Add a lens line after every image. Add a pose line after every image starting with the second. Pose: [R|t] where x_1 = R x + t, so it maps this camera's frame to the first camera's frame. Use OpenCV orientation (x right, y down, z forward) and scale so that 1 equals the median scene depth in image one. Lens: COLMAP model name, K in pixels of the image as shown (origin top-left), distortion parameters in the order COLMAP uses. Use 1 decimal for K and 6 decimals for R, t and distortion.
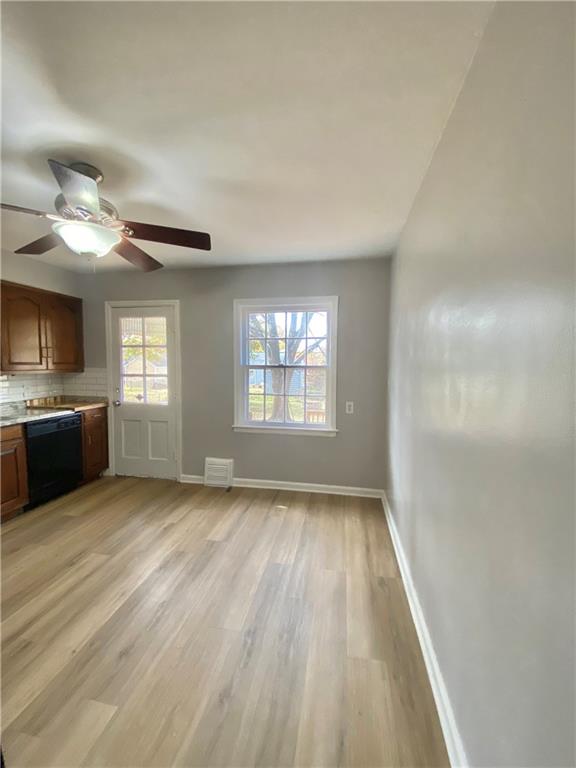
lens RADIAL K [[311.4, 0, 288.6], [0, 311.4, 383.0], [0, 0, 1]] dist [0.028230, -0.023555]
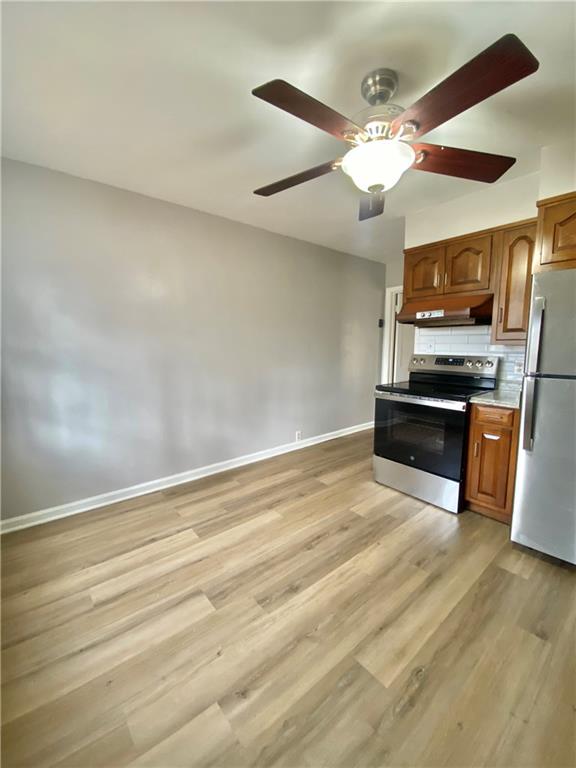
lens RADIAL K [[309.1, 0, 288.6], [0, 309.1, 383.6], [0, 0, 1]] dist [0.023643, -0.022368]
pose [[-0.764870, -0.085164, 0.638530, -0.581869], [0.036980, 0.983783, 0.175509, -0.028004], [-0.643122, 0.157855, -0.749317, 1.044776]]
